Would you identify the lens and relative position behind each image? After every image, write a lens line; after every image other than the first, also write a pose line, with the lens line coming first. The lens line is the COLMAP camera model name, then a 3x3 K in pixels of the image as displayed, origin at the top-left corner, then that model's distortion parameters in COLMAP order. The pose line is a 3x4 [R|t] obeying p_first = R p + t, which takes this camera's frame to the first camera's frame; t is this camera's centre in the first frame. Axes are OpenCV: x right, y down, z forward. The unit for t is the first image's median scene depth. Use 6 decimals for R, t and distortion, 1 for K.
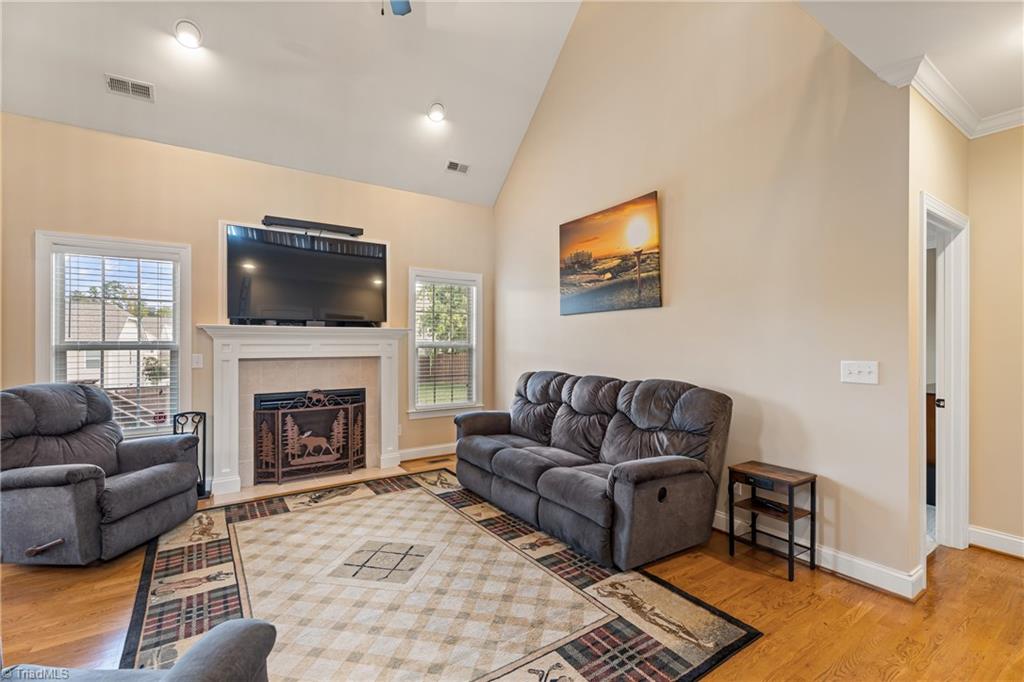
lens RADIAL K [[456.8, 0, 512.0], [0, 456.8, 343.9], [0, 0, 1]] dist [0.005282, -0.001556]
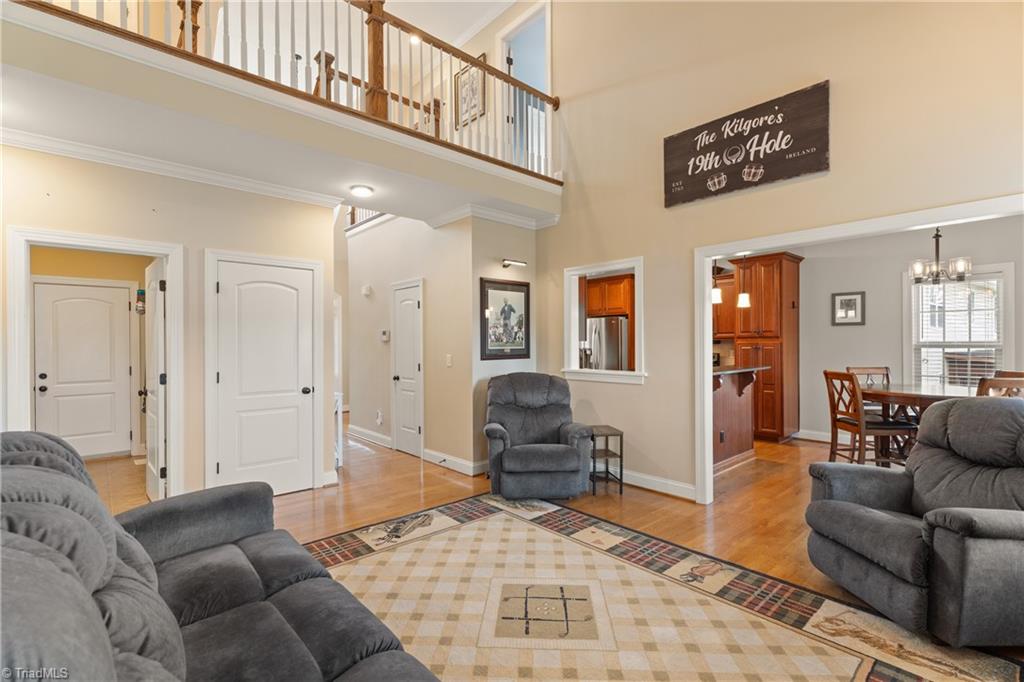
lens RADIAL K [[456.8, 0, 506.0], [0, 456.8, 343.9], [0, 0, 1]] dist [0.005282, -0.001556]
pose [[-0.992998, 0.003134, -0.118087, -0.081081], [0.003110, 0.999995, 0.000389, -0.004557], [0.118088, 0.000019, -0.993003, 1.325938]]
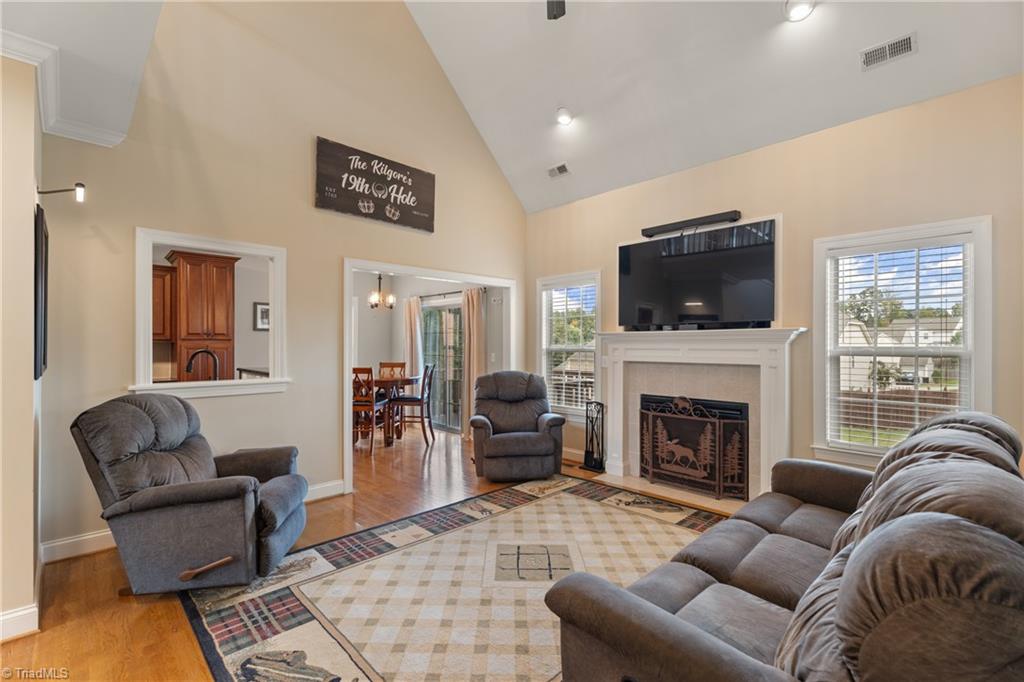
lens RADIAL K [[456.8, 0, 507.2], [0, 456.8, 345.2], [0, 0, 1]] dist [0.005282, -0.001556]
pose [[0.158429, -0.001022, -0.987370, 0.526194], [-0.003082, 0.999994, -0.001530, -0.005321], [0.987366, 0.003285, 0.158425, 0.569615]]
